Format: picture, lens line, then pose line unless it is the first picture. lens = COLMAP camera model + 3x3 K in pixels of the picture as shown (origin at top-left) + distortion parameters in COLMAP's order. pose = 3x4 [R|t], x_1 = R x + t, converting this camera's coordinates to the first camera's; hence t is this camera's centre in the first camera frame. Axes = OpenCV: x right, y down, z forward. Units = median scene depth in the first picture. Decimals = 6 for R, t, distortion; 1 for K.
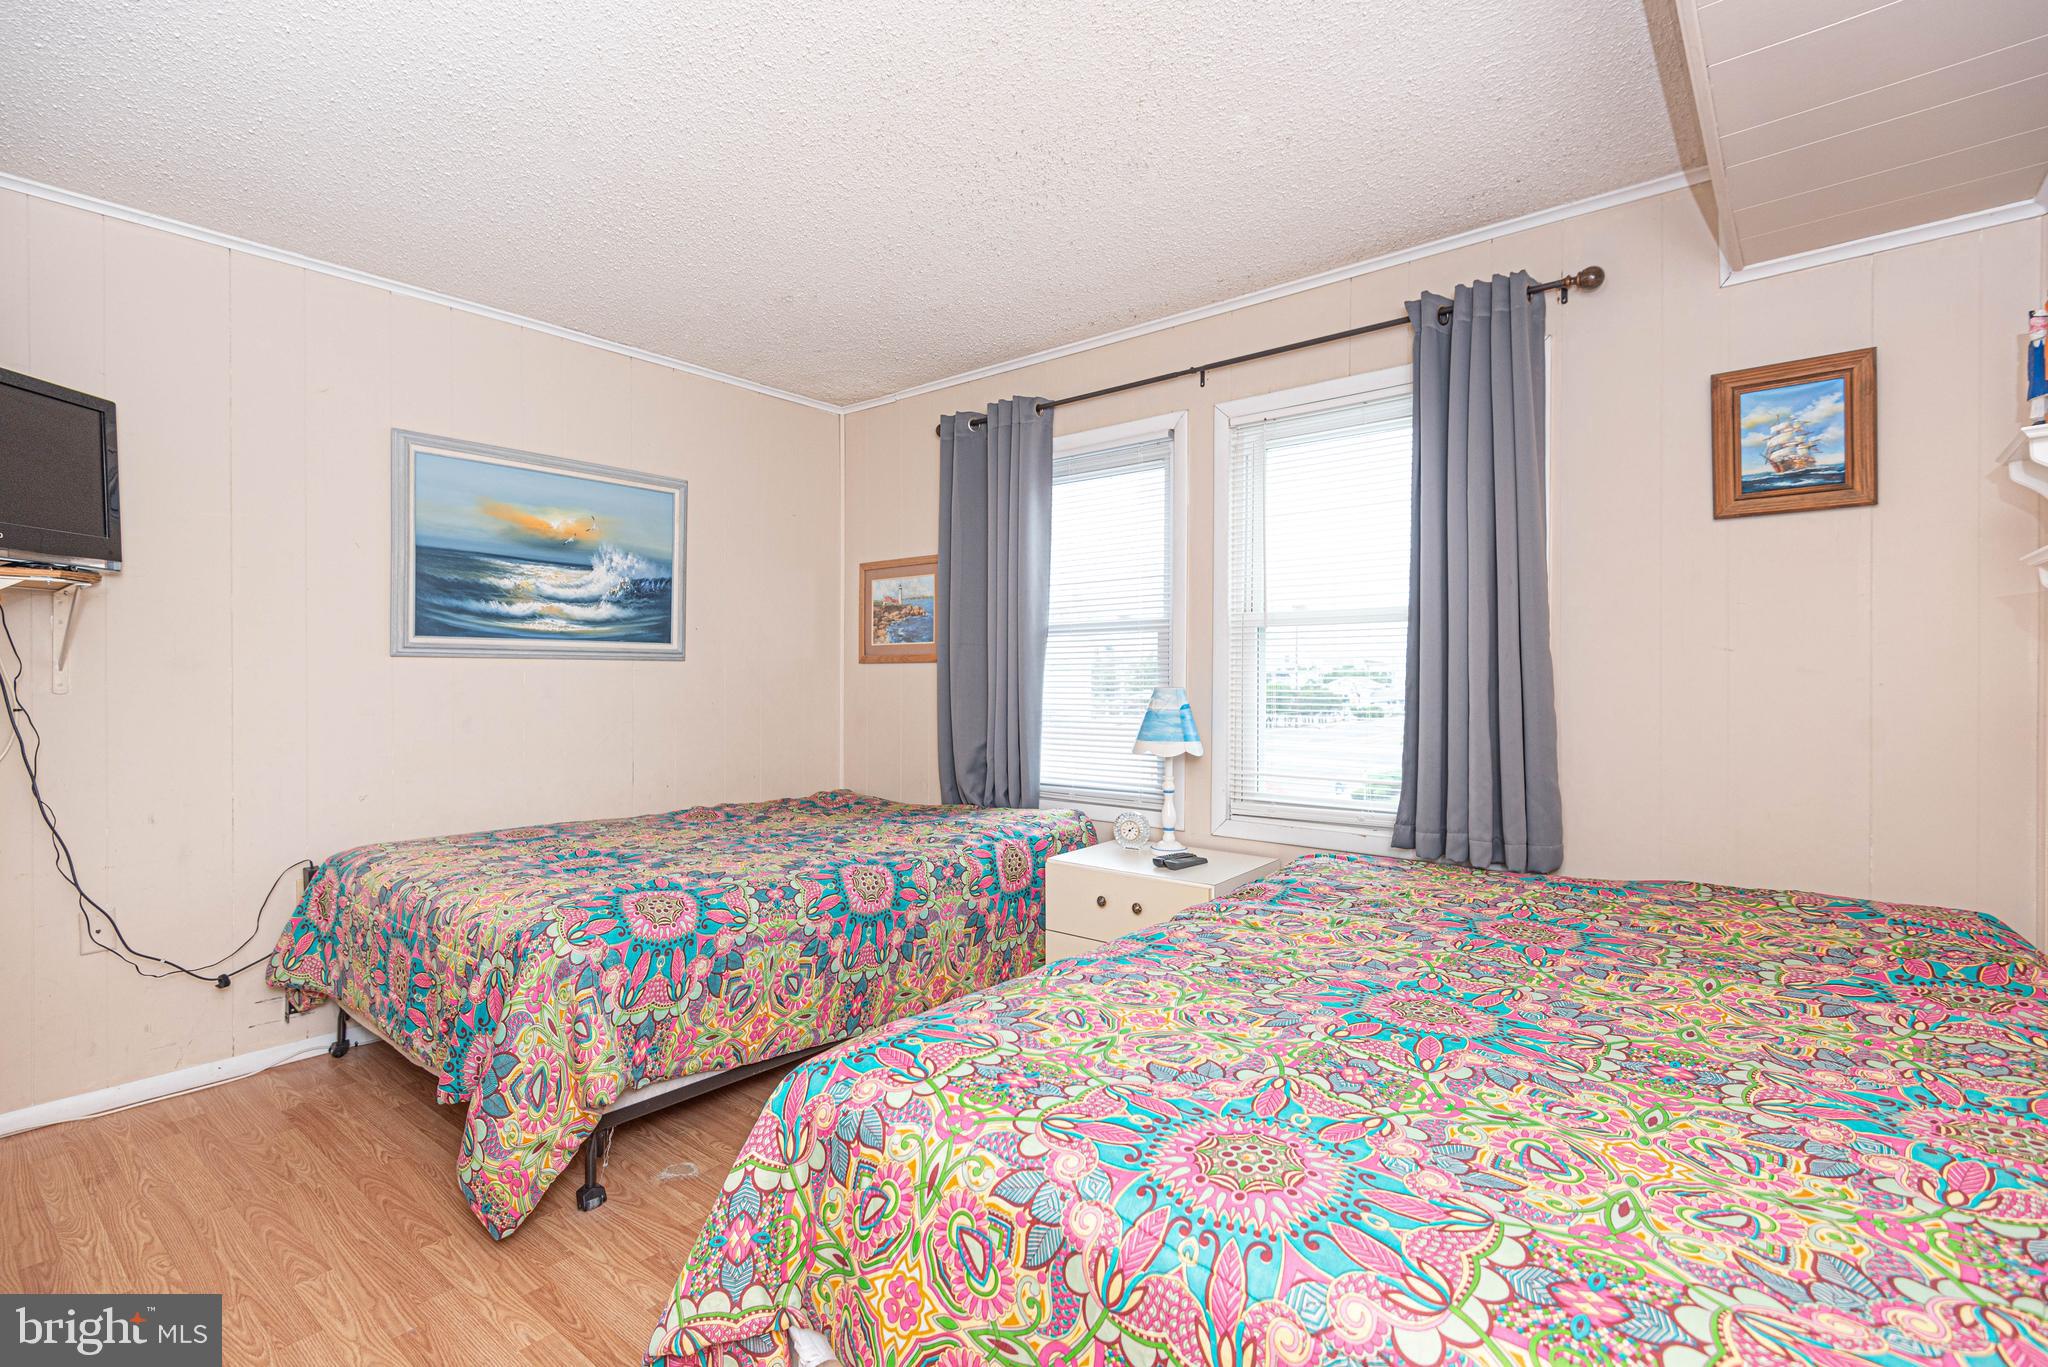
lens RADIAL K [[939.7, 0, 1030.5], [0, 939.7, 682.0], [0, 0, 1]] dist [0.027668, -0.025826]
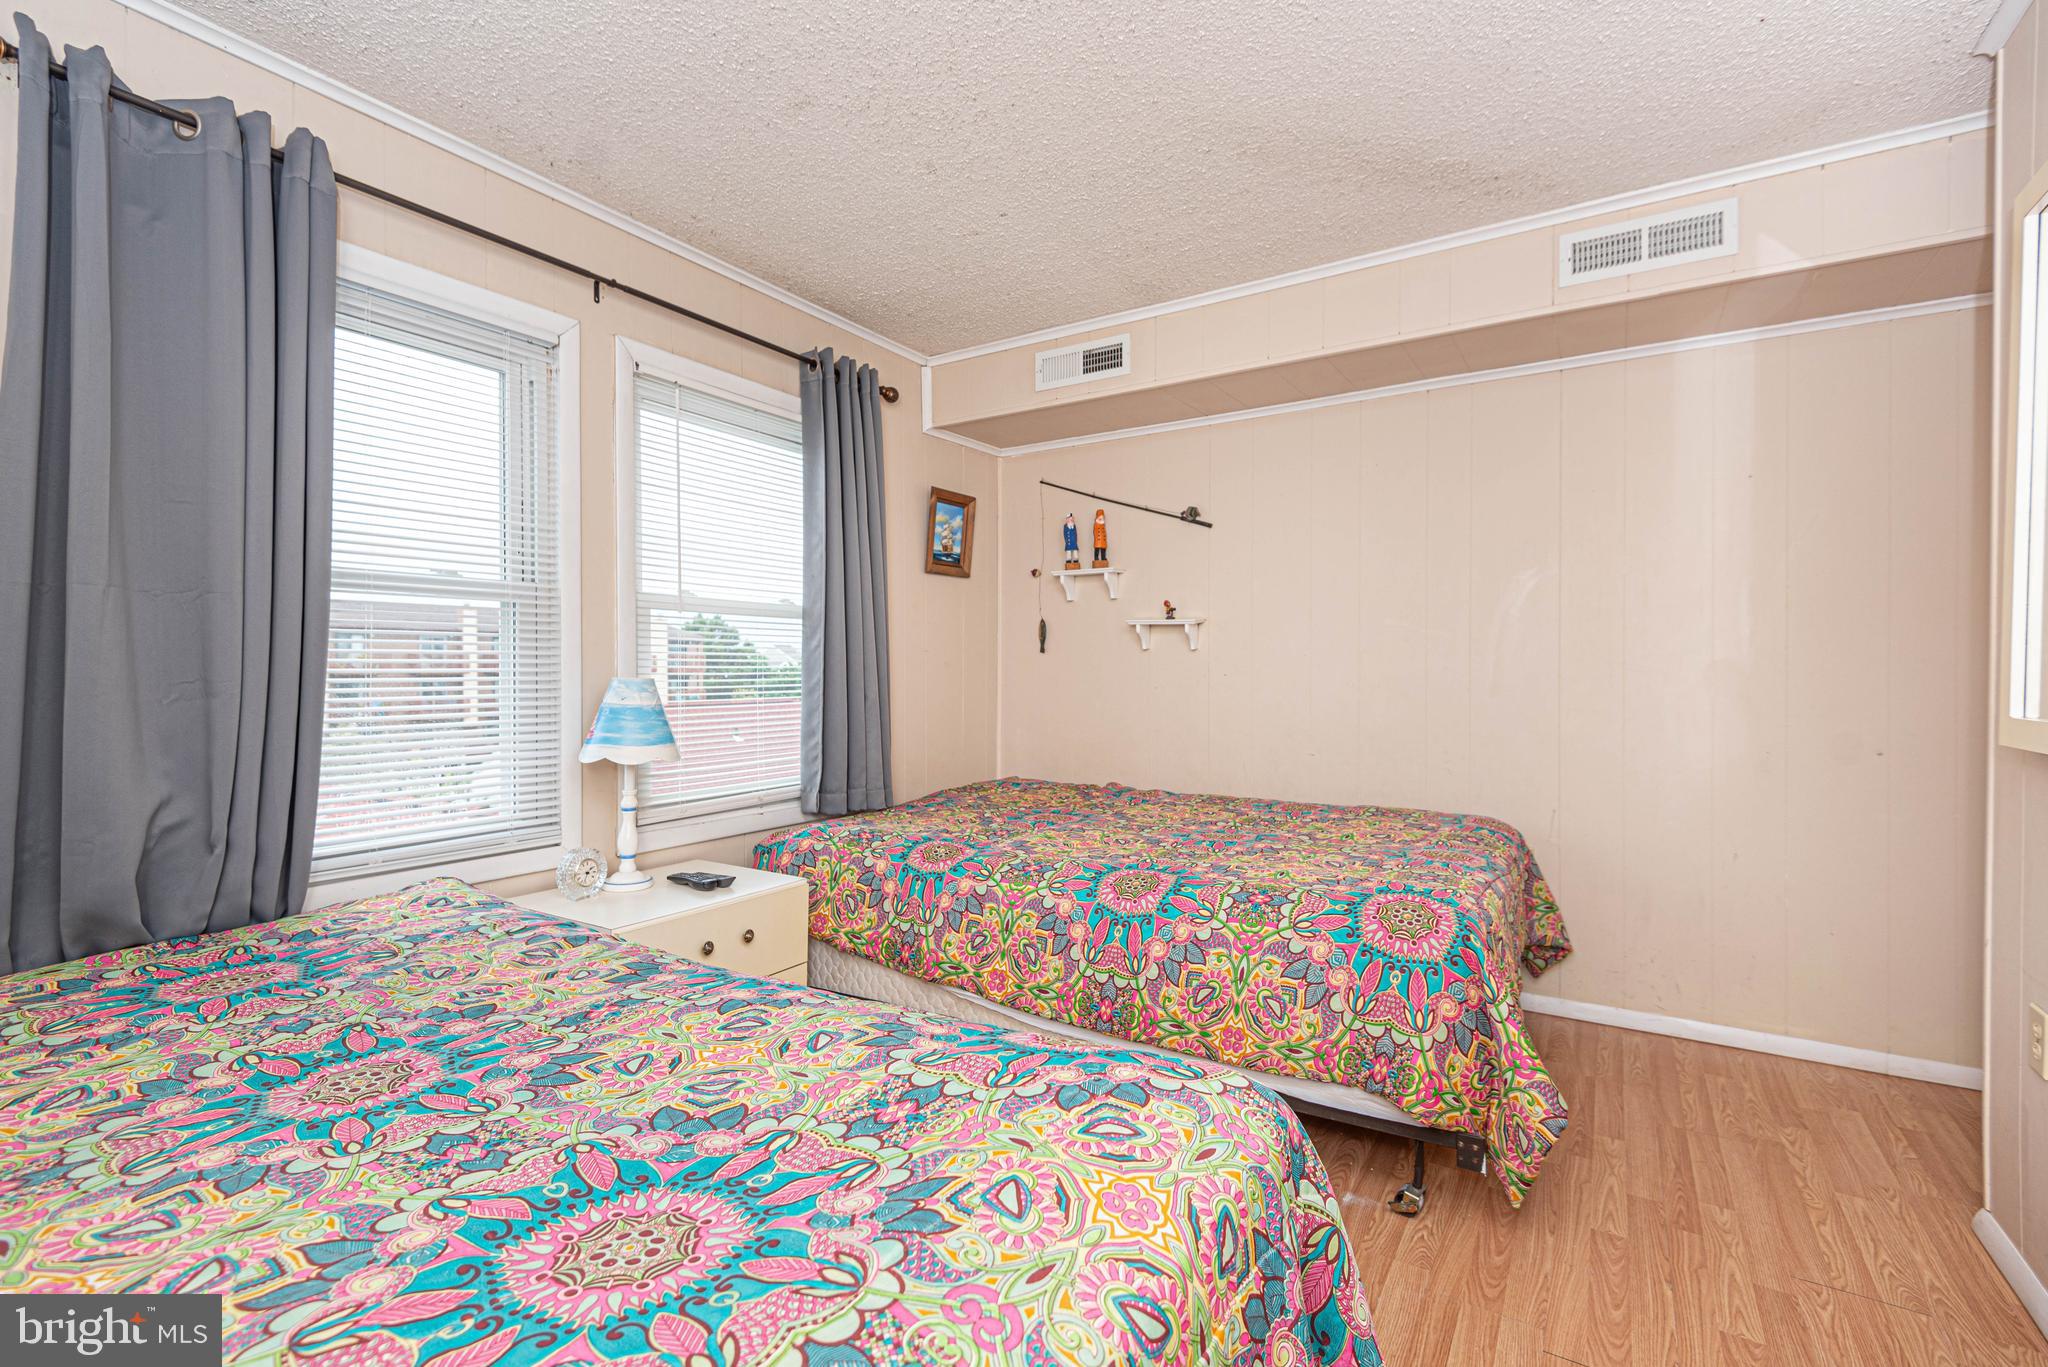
lens RADIAL K [[939.7, 0, 1030.5], [0, 939.7, 682.0], [0, 0, 1]] dist [0.027668, -0.025826]
pose [[-0.108519, -0.004969, 0.994082, -0.618570], [0.014541, 0.999873, 0.006585, -0.005423], [-0.993988, 0.015169, -0.108433, 0.740060]]
